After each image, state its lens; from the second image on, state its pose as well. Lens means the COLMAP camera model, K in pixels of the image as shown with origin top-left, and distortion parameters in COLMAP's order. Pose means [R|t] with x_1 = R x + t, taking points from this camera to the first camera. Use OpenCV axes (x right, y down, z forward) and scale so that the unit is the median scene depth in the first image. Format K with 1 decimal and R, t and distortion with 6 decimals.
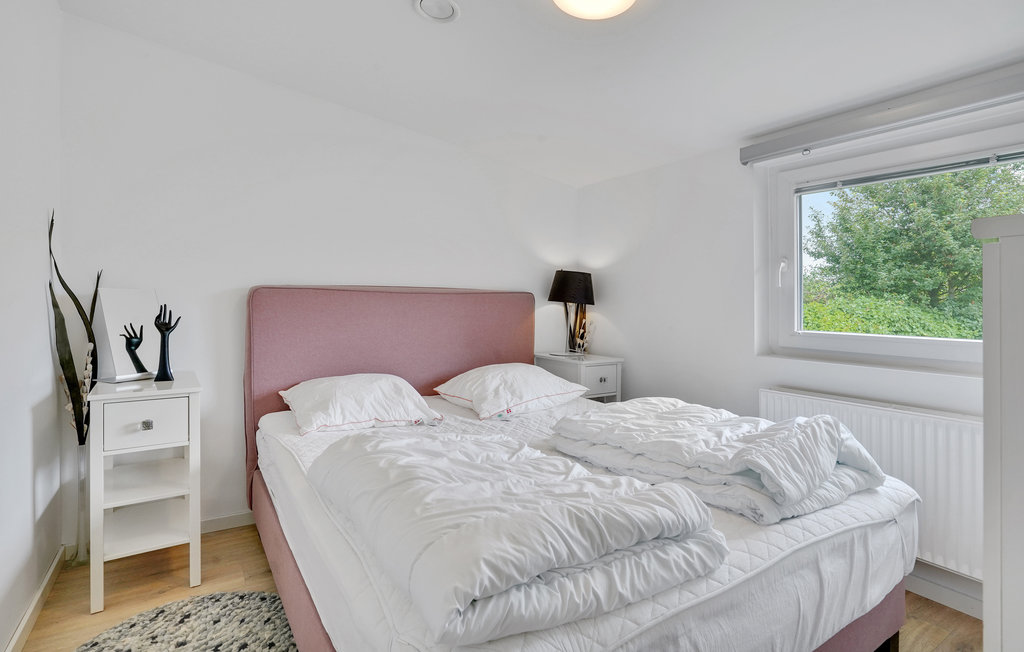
lens RADIAL K [[510.2, 0, 530.1], [0, 510.2, 315.6], [0, 0, 1]] dist [-0.001225, -0.000559]
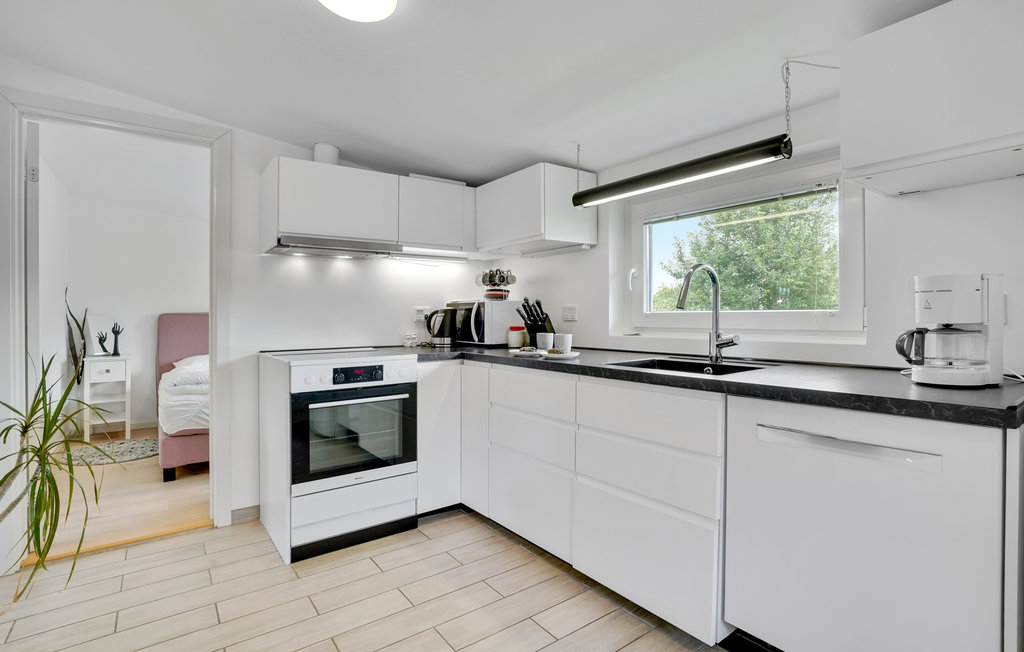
lens RADIAL K [[486.6, 0, 512.0], [0, 486.6, 326.0], [0, 0, 1]] dist [0.000272, 0.000167]
pose [[0.999372, -0.013037, 0.032954, 1.000222], [0.013240, 0.999895, -0.005942, 0.030303], [-0.032874, 0.006374, 0.999439, -1.258746]]
